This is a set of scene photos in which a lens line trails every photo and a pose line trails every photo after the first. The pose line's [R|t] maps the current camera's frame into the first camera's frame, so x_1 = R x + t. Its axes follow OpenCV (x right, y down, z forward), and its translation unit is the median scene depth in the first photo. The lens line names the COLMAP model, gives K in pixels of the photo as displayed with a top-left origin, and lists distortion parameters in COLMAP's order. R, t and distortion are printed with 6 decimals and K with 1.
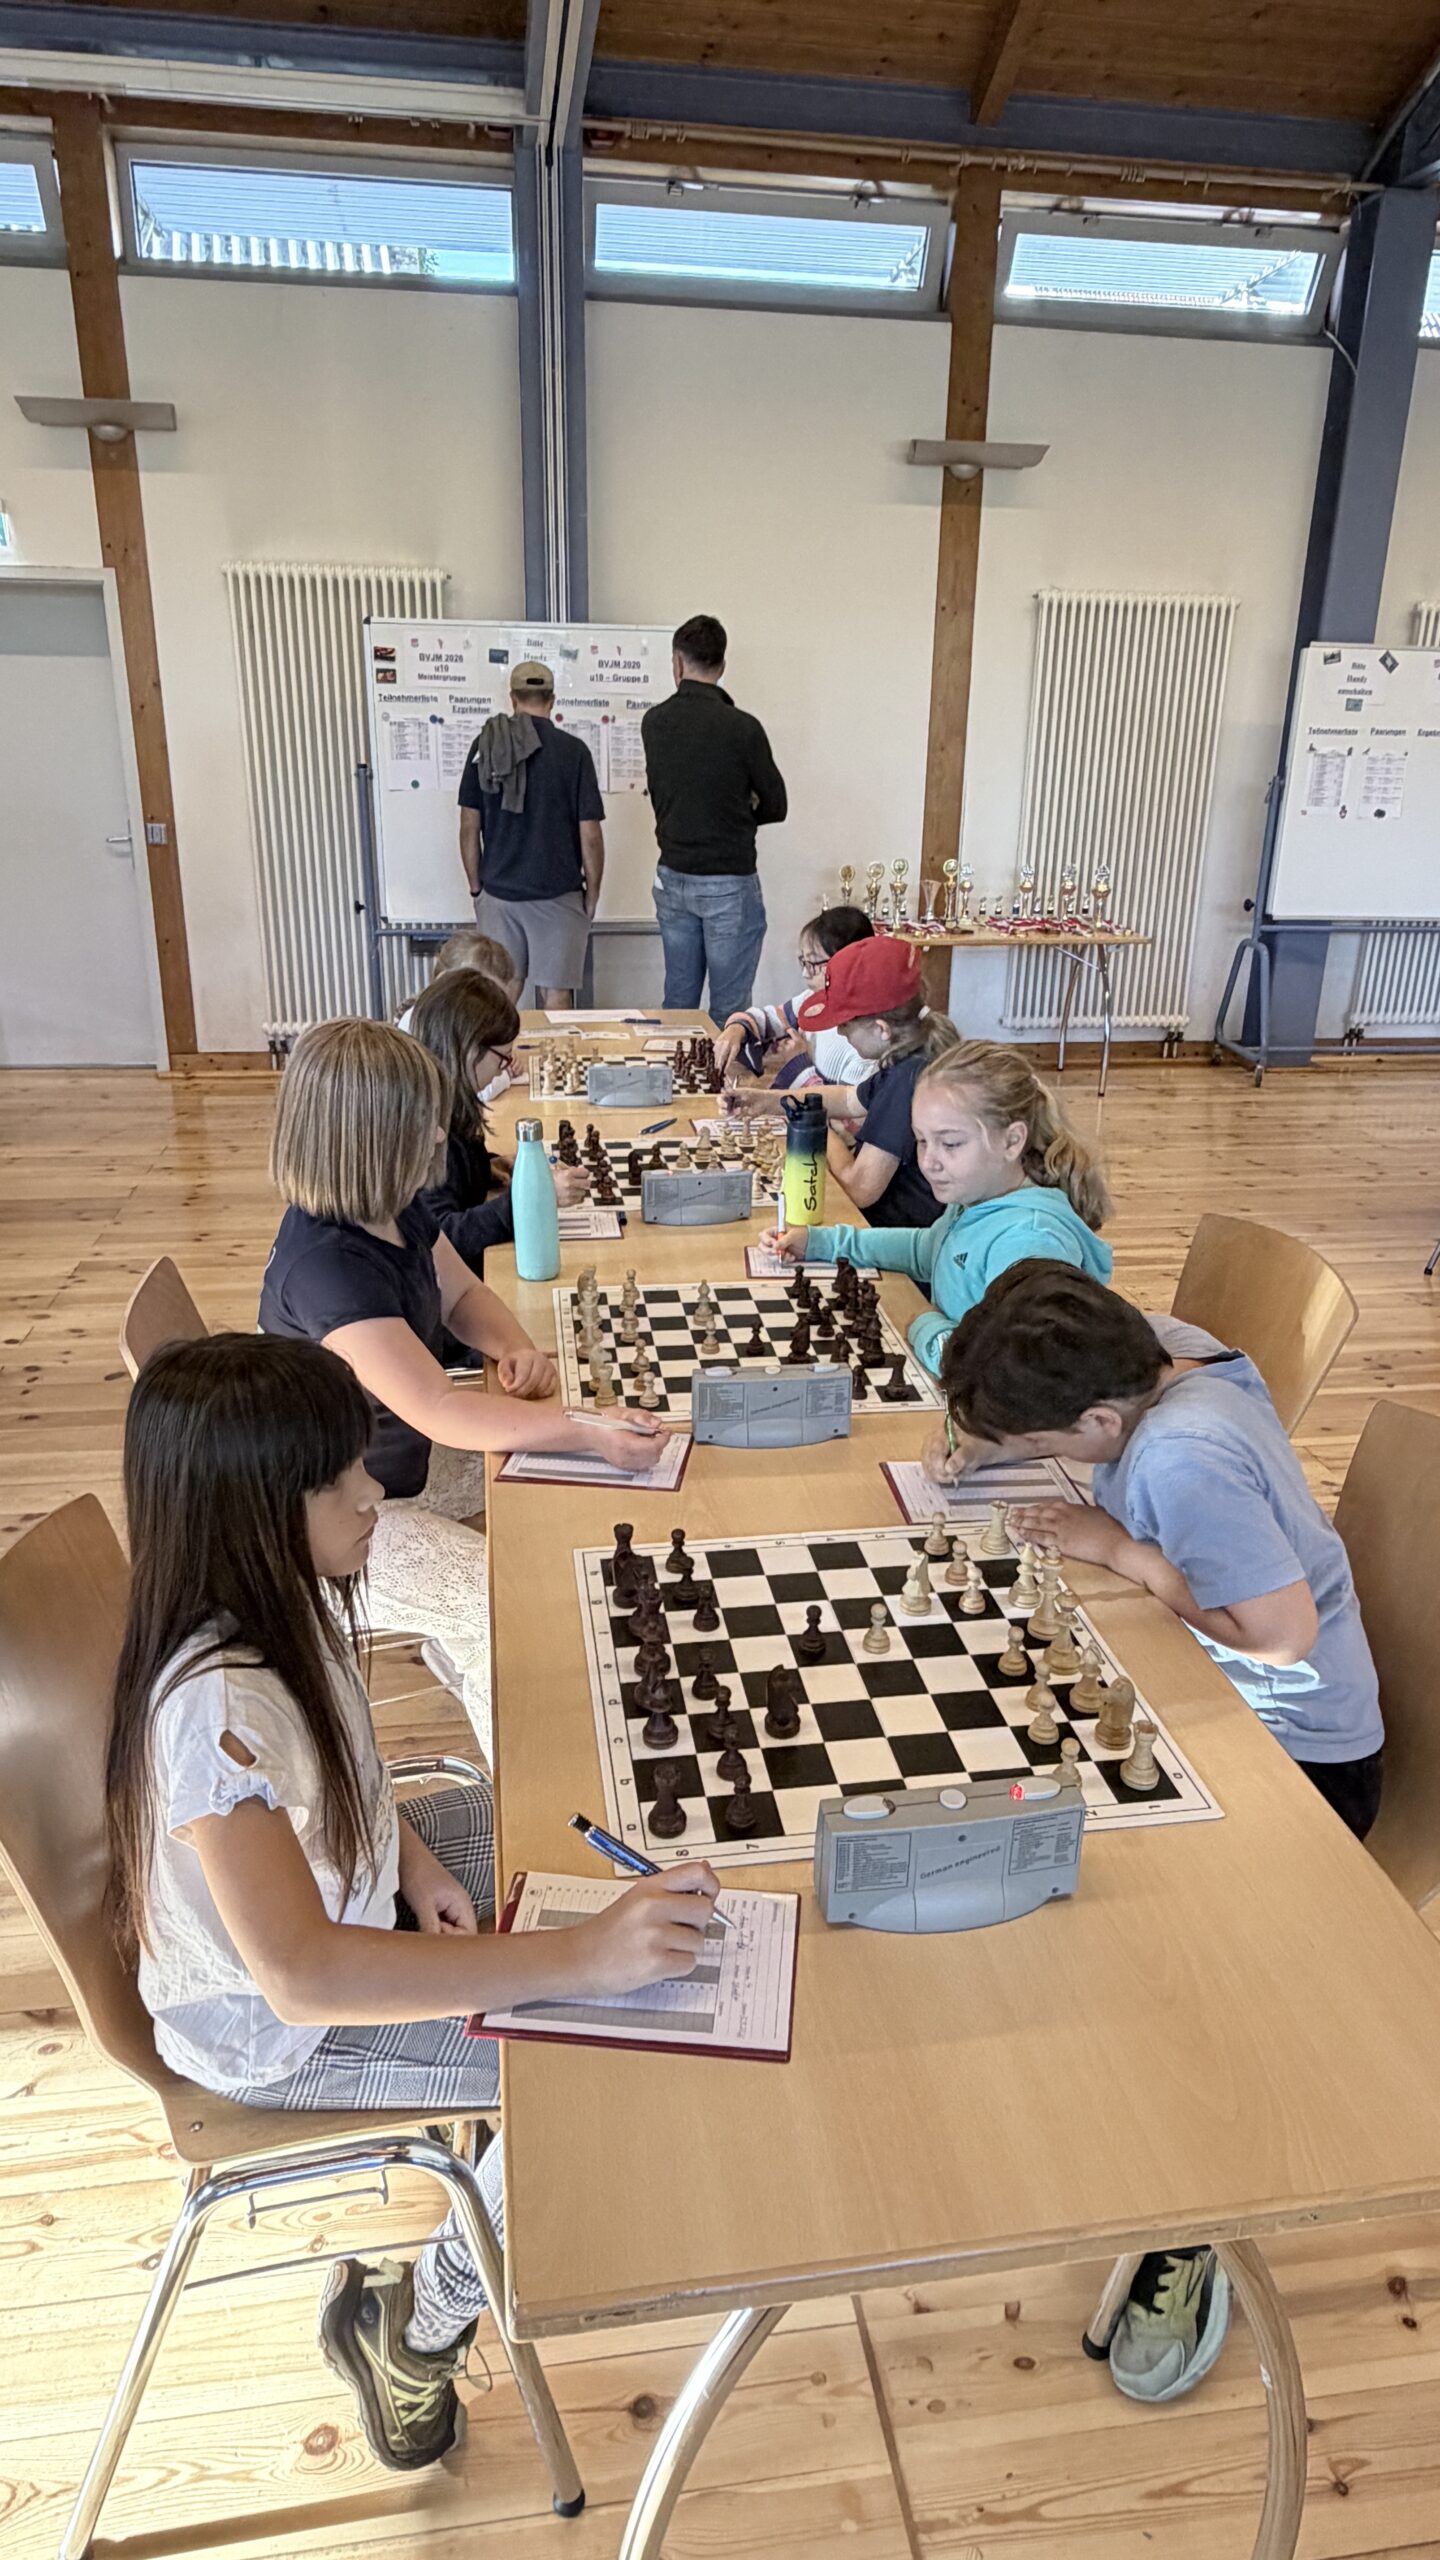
lens RADIAL K [[1438.8, 0, 683.6], [0, 1438.8, 1278.8], [0, 0, 1]] dist [-0.005558, -0.000918]
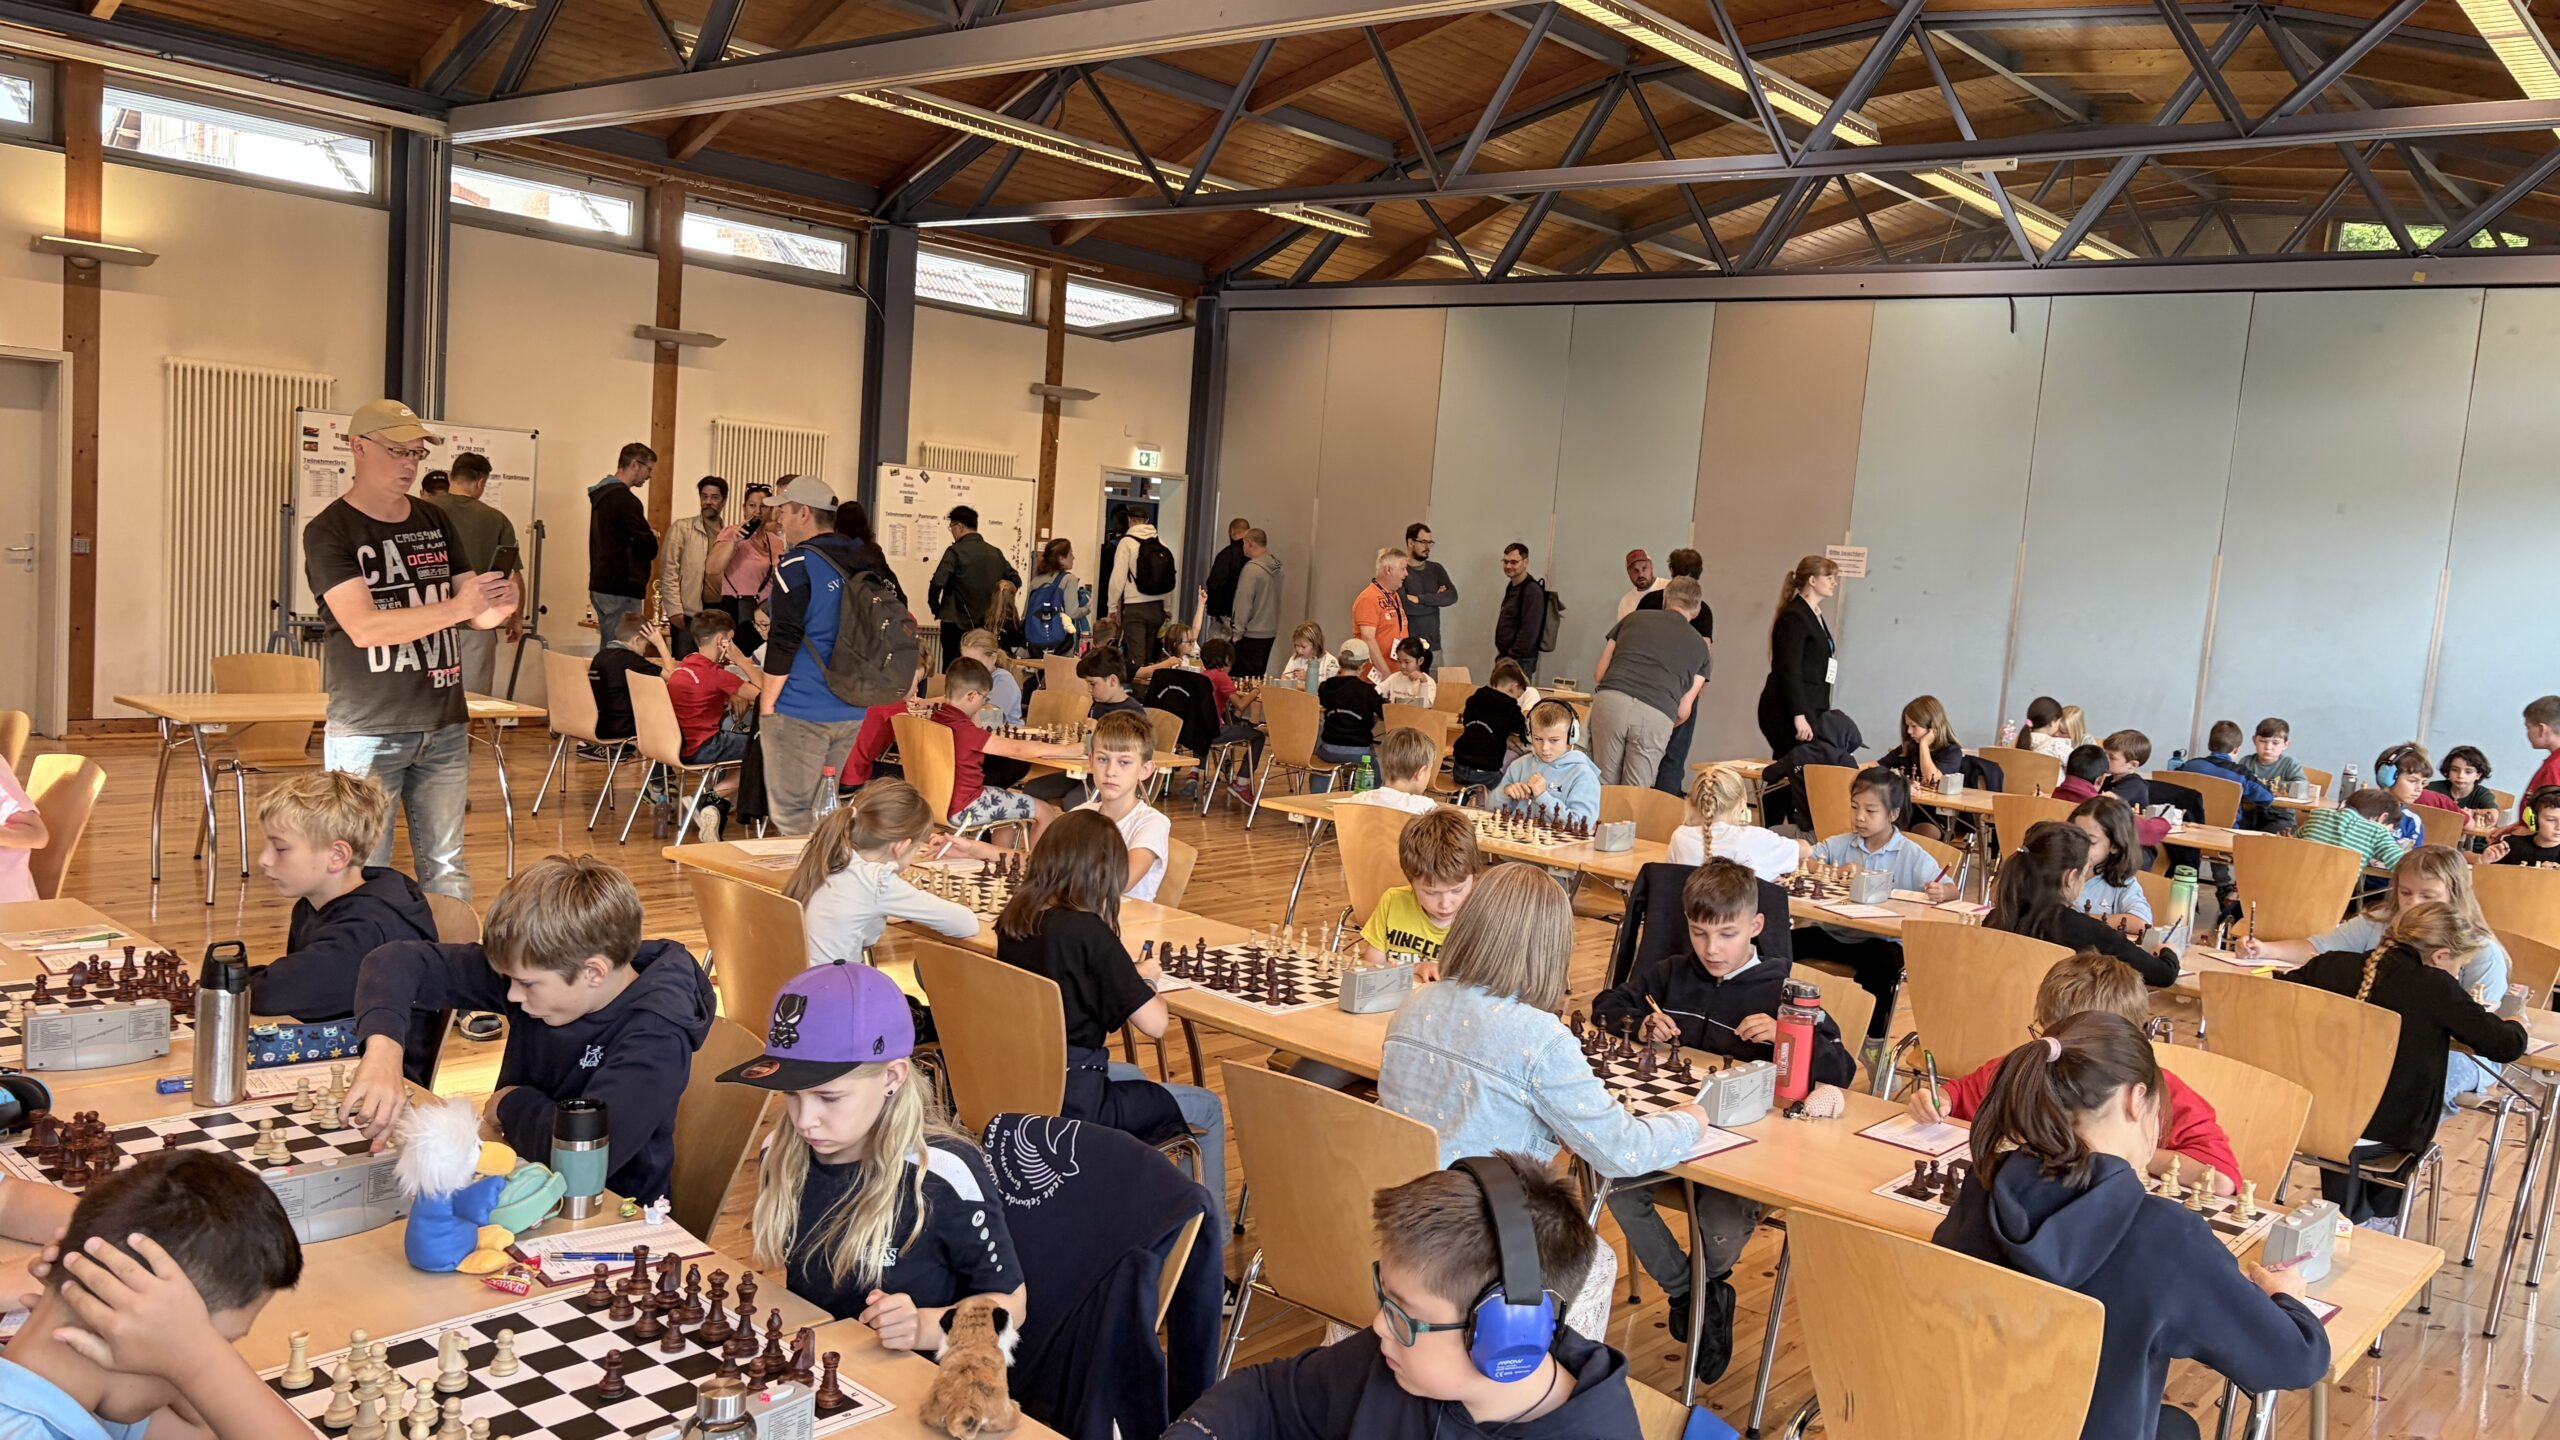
lens RADIAL K [[1906.8, 0, 1280.0], [0, 1906.8, 720.0], [0, 0, 1]] dist [-0.003859, -0.001488]
pose [[0.757991, -0.020191, 0.651953, -0.677192], [0.170541, 0.970887, -0.168211, 0.305007], [-0.629576, 0.238687, 0.739366, -0.878495]]
